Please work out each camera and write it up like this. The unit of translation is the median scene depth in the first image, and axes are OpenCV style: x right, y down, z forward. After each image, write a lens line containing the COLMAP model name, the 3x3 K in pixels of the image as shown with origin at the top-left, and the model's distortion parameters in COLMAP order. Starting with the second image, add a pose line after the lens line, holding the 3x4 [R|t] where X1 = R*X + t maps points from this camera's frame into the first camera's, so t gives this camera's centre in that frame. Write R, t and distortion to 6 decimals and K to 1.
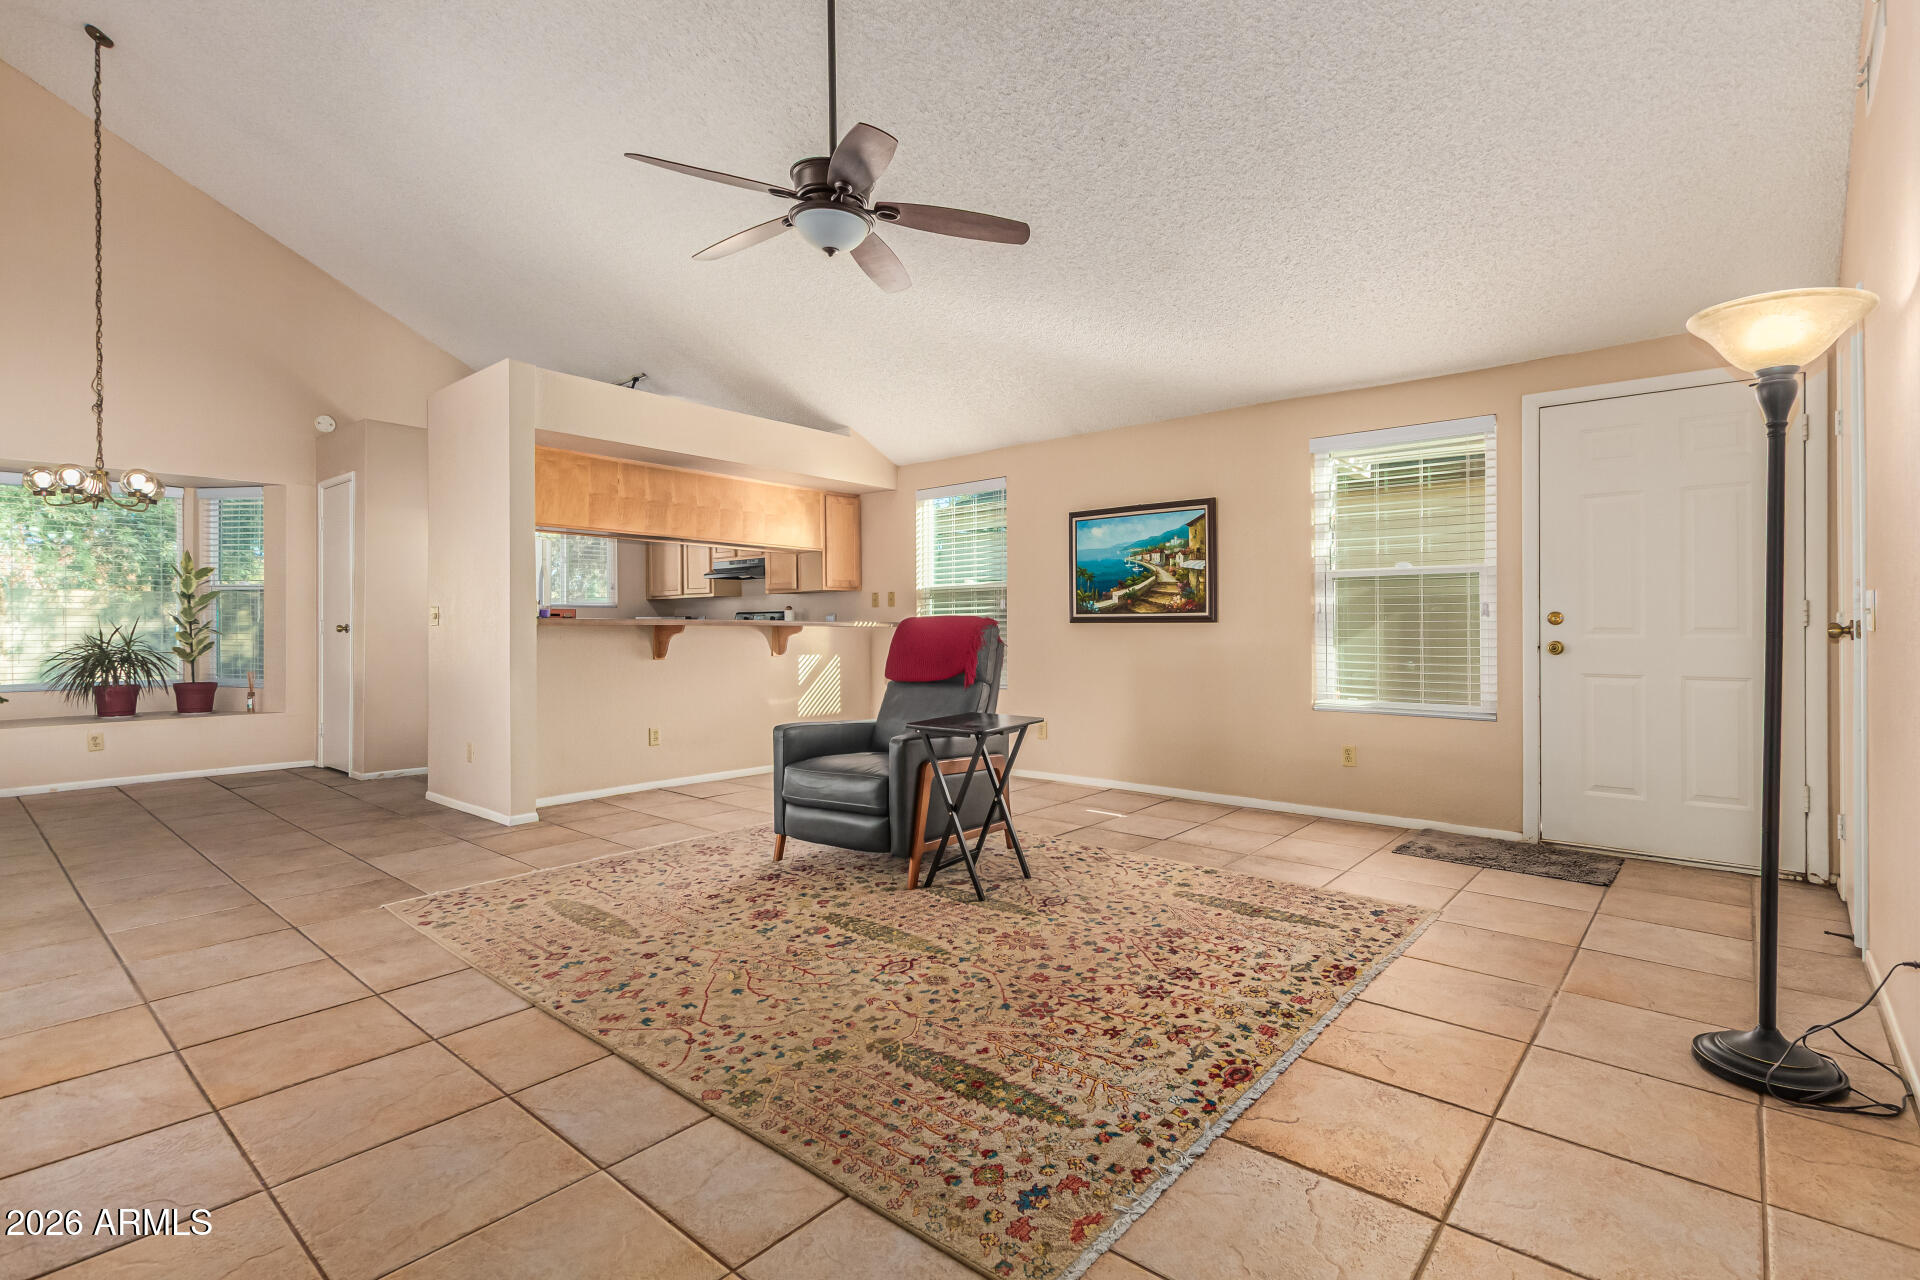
lens RADIAL K [[890.1, 0, 979.1], [0, 890.1, 623.9], [0, 0, 1]] dist [0.003089, -0.000992]
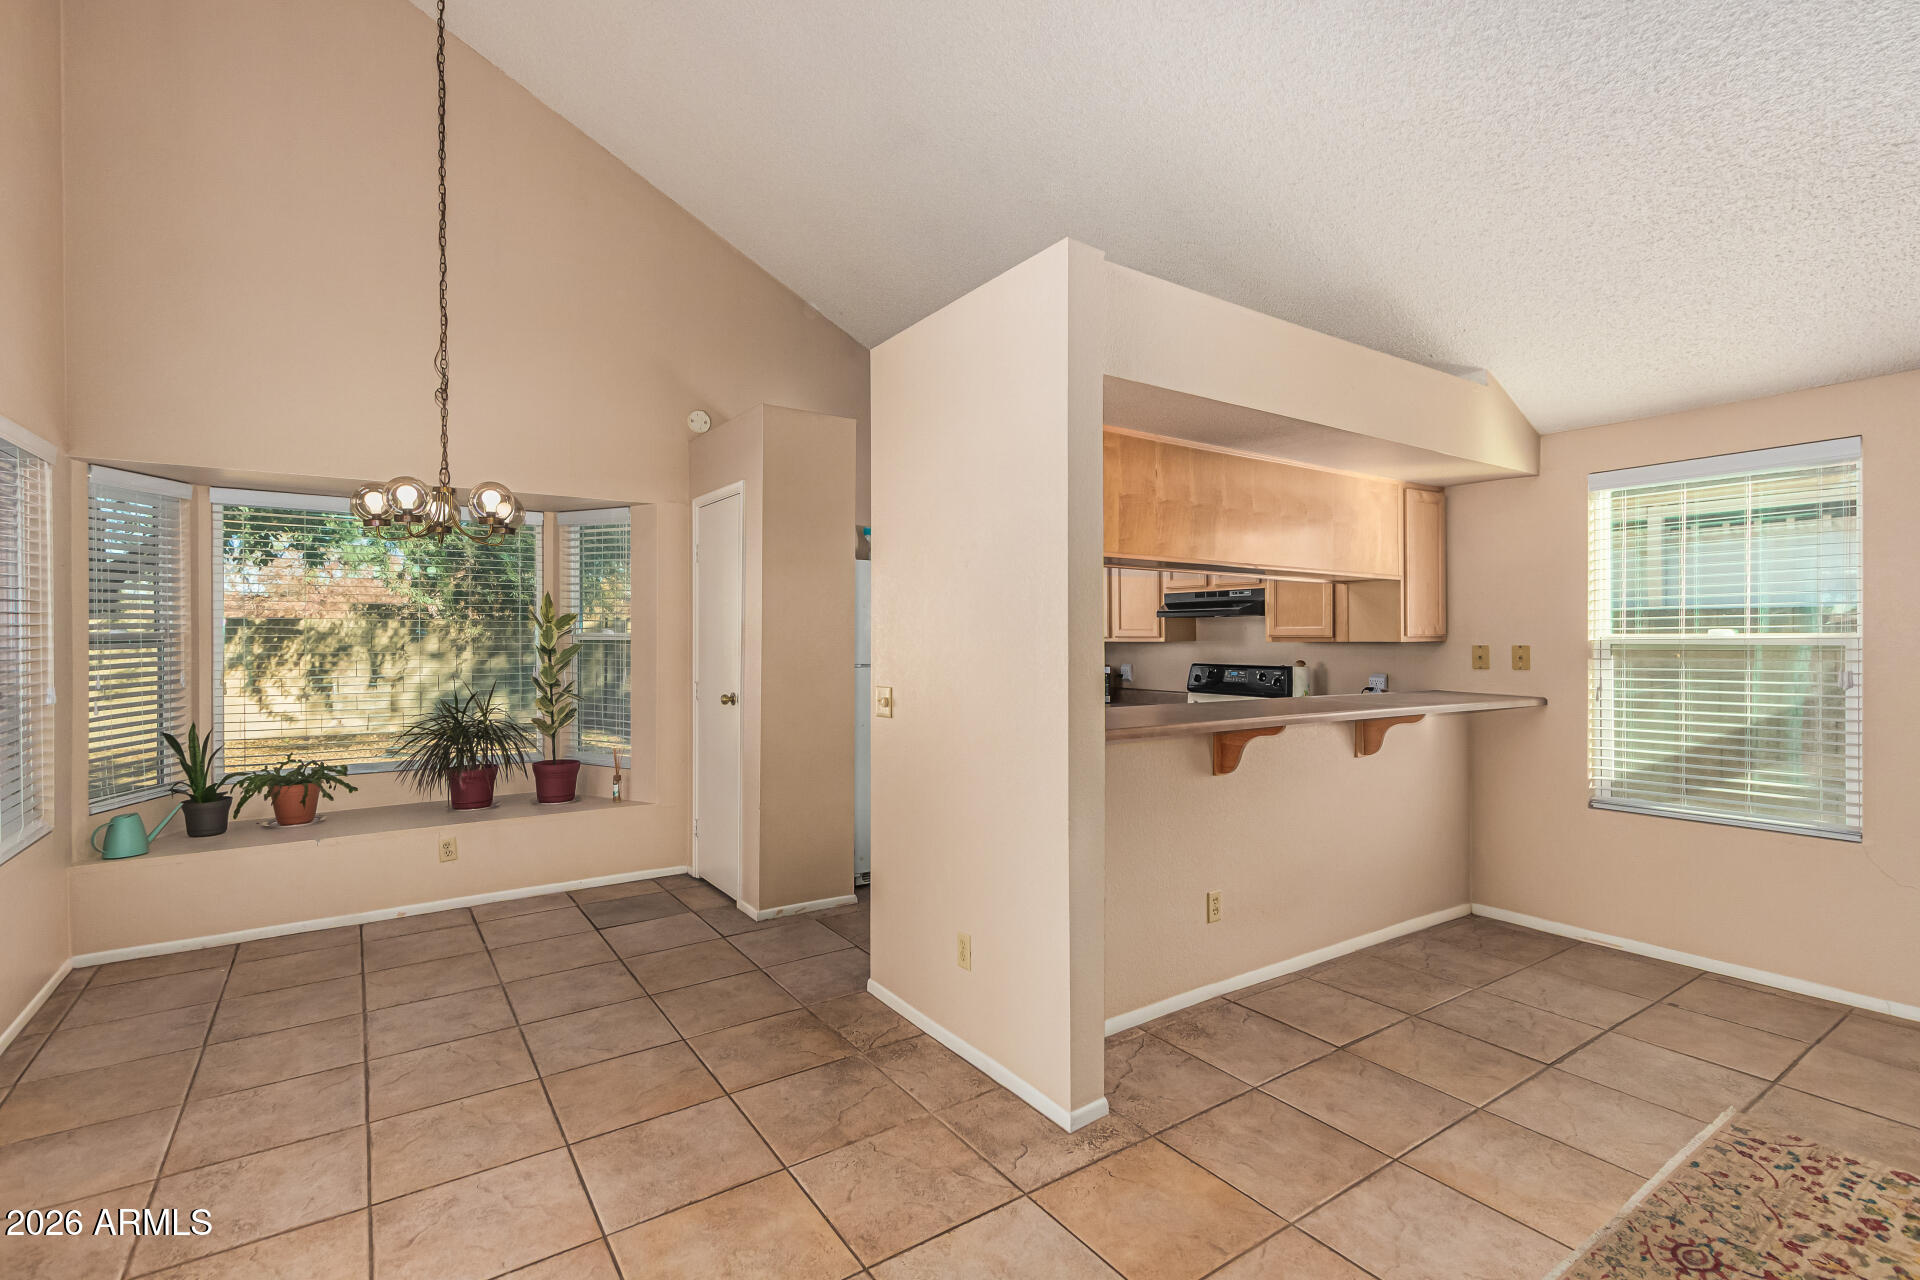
lens RADIAL K [[887.4, 0, 977.7], [0, 887.4, 635.7], [0, 0, 1]] dist [0.012902, -0.005990]
pose [[0.964666, 0.002473, -0.263463, -0.410215], [-0.001591, 0.999992, 0.003561, -0.061185], [0.263470, -0.003016, 0.964663, 0.446546]]
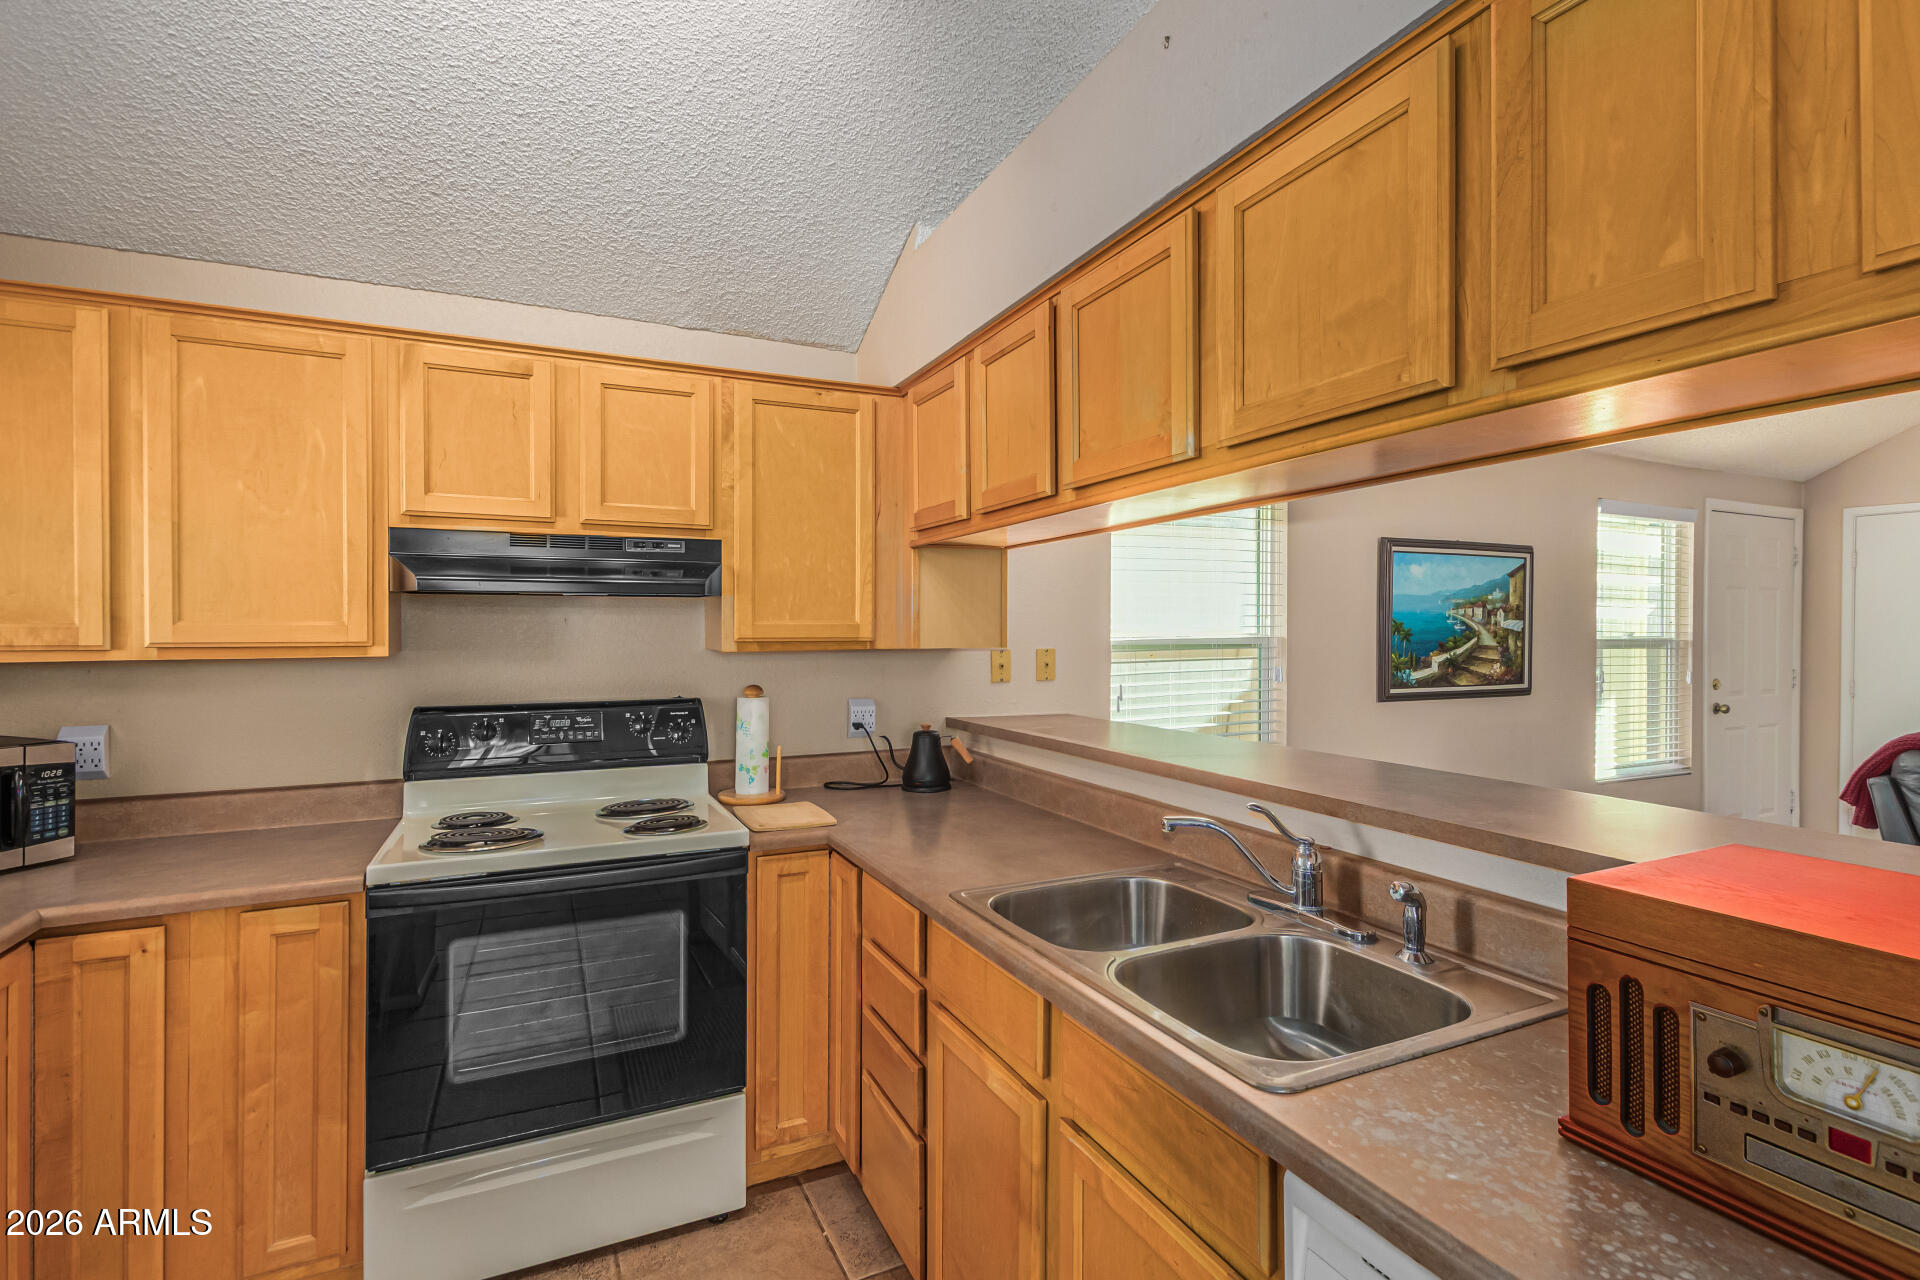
lens RADIAL K [[911.6, 0, 972.0], [0, 911.6, 627.0], [0, 0, 1]] dist [0.009859, -0.001739]
pose [[0.415495, 0.004092, 0.909586, -0.763951], [-0.005356, 0.999984, -0.002052, -0.063925], [-0.909580, -0.004020, 0.415510, 1.166568]]
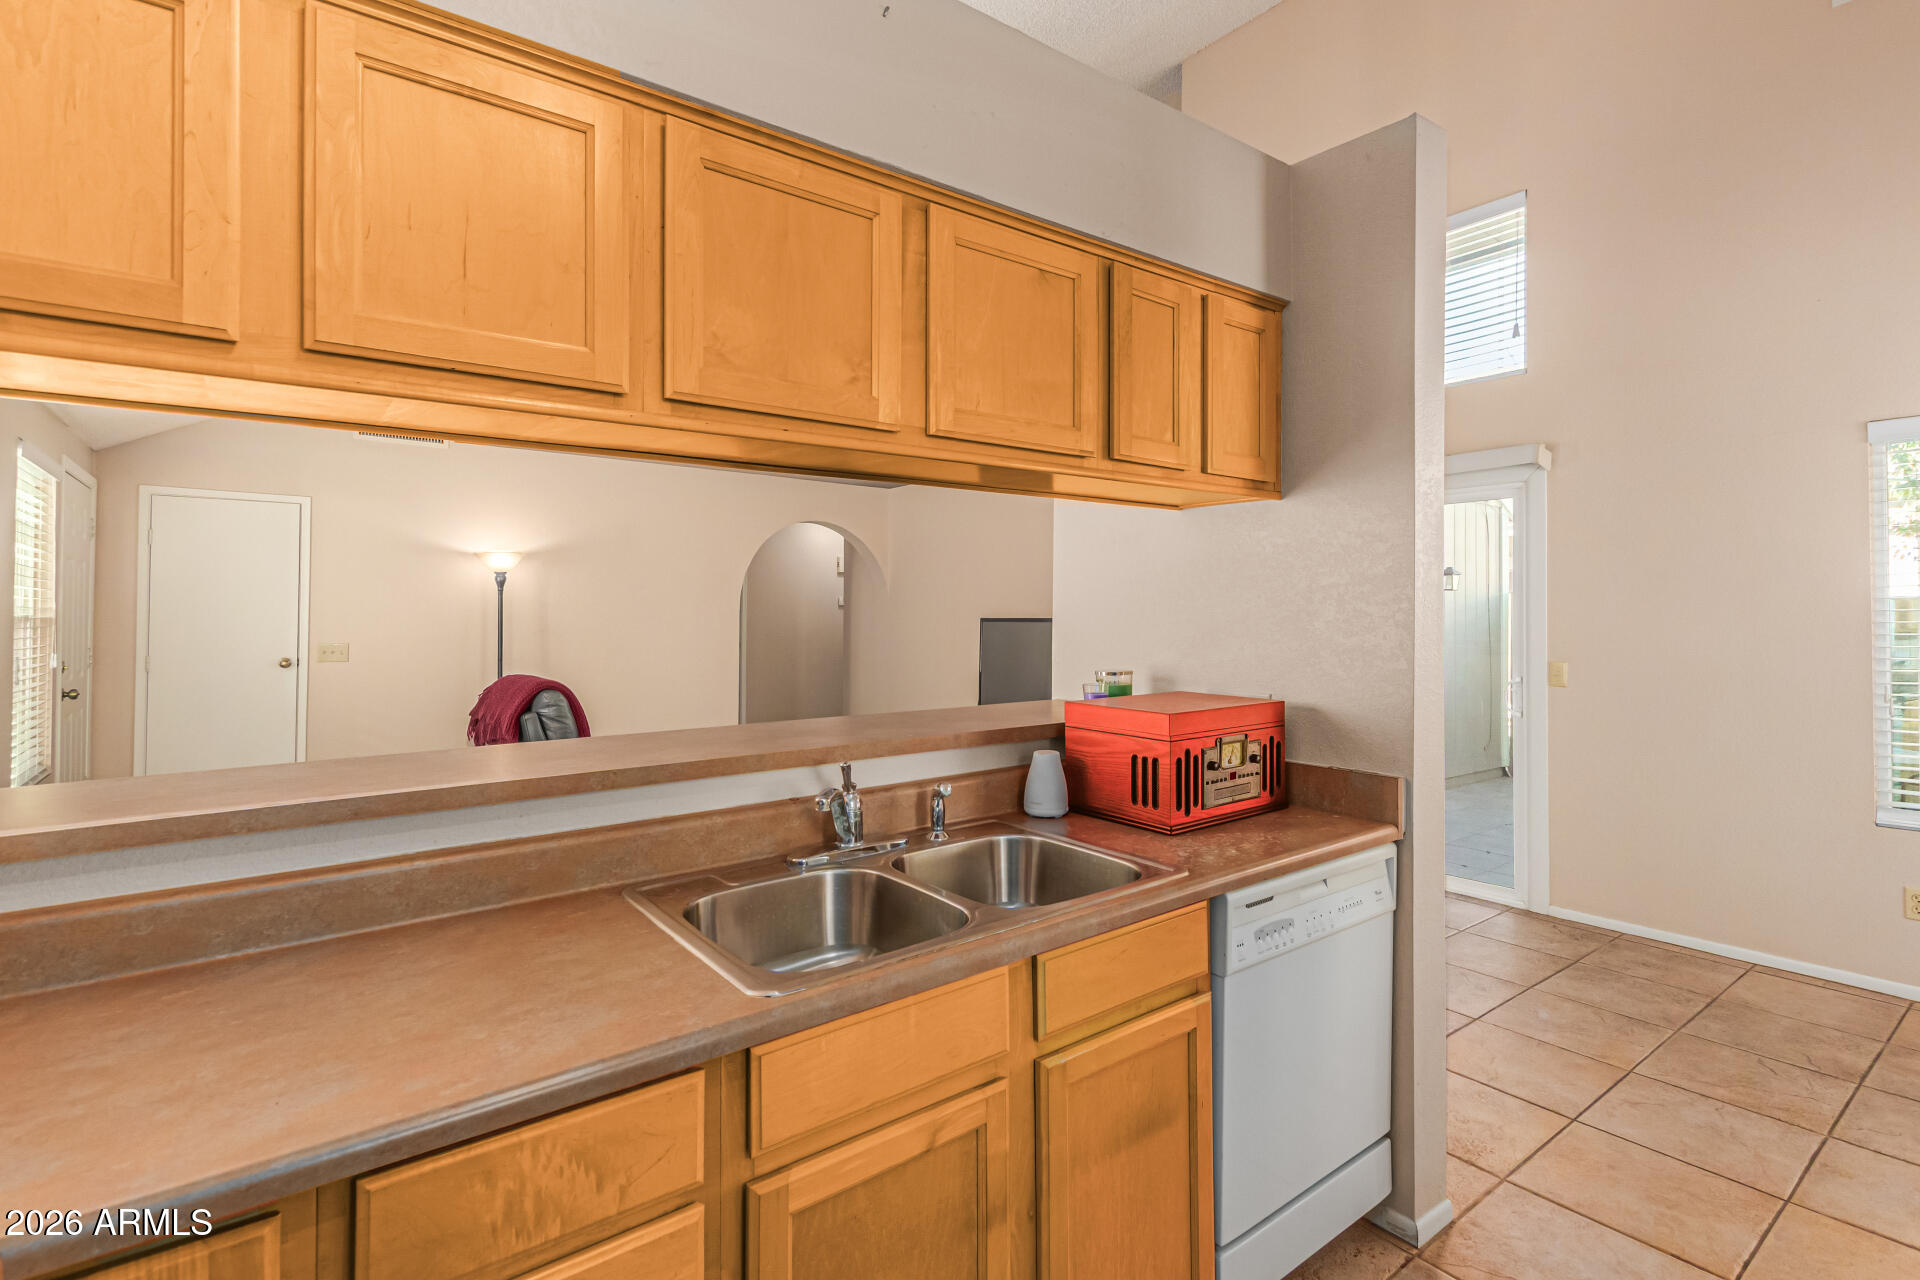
lens RADIAL K [[899.4, 0, 979.8], [0, 899.4, 613.1], [0, 0, 1]] dist [0.015528, -0.005622]
pose [[-0.978111, -0.000324, 0.208082, -0.549658], [-0.000848, 0.999997, -0.002426, -0.057915], [-0.208080, -0.002549, -0.978108, 1.528826]]
